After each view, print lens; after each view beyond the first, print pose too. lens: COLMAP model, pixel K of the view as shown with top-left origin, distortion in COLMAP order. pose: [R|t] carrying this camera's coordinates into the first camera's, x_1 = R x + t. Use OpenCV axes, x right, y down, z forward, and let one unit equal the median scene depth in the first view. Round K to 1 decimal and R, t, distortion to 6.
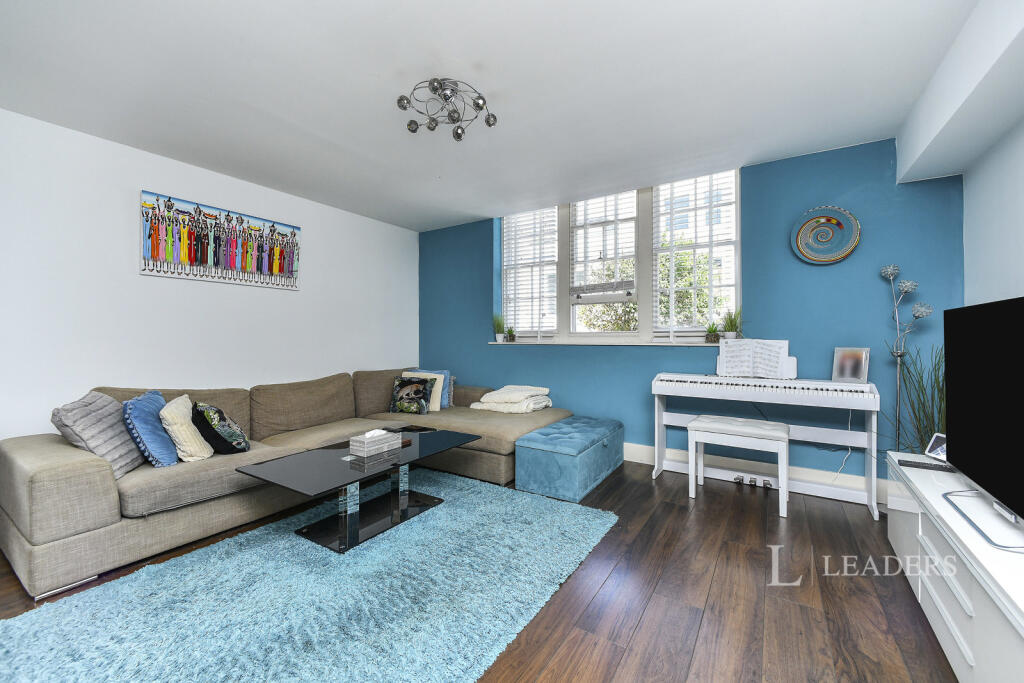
lens RADIAL K [[416.1, 0, 494.7], [0, 416.1, 335.3], [0, 0, 1]] dist [0.001320, 0.000043]
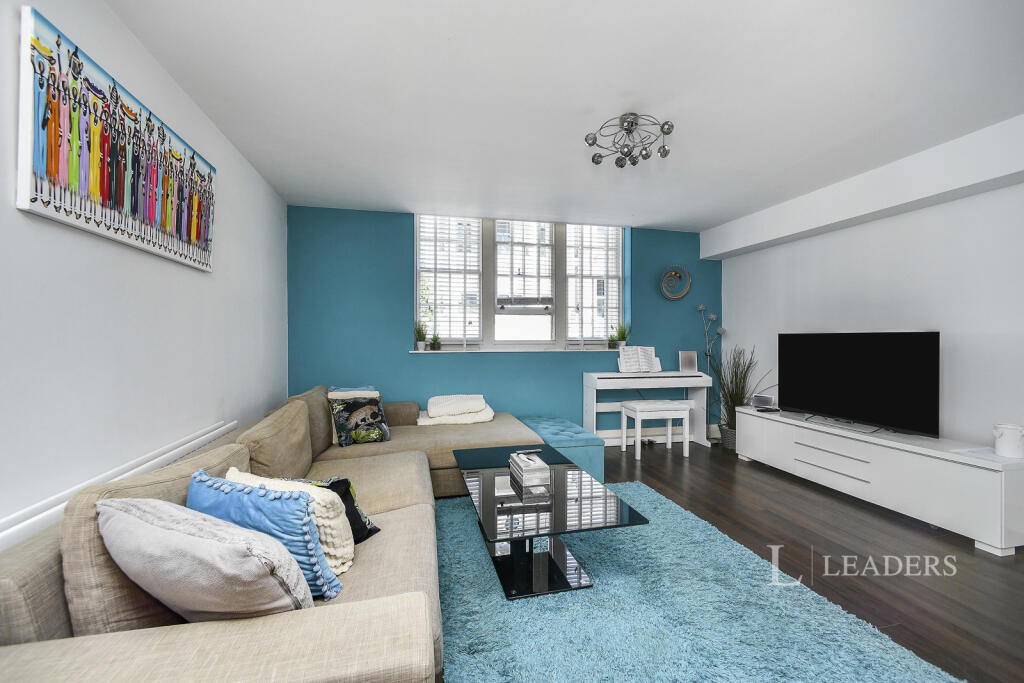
lens RADIAL K [[416.1, 0, 507.0], [0, 416.1, 338.8], [0, 0, 1]] dist [0.001320, 0.000043]
pose [[0.676097, 0.000367, 0.736812, -0.718470], [-0.005725, 0.999972, 0.004756, -0.019799], [-0.736790, -0.007433, 0.676081, 0.317401]]
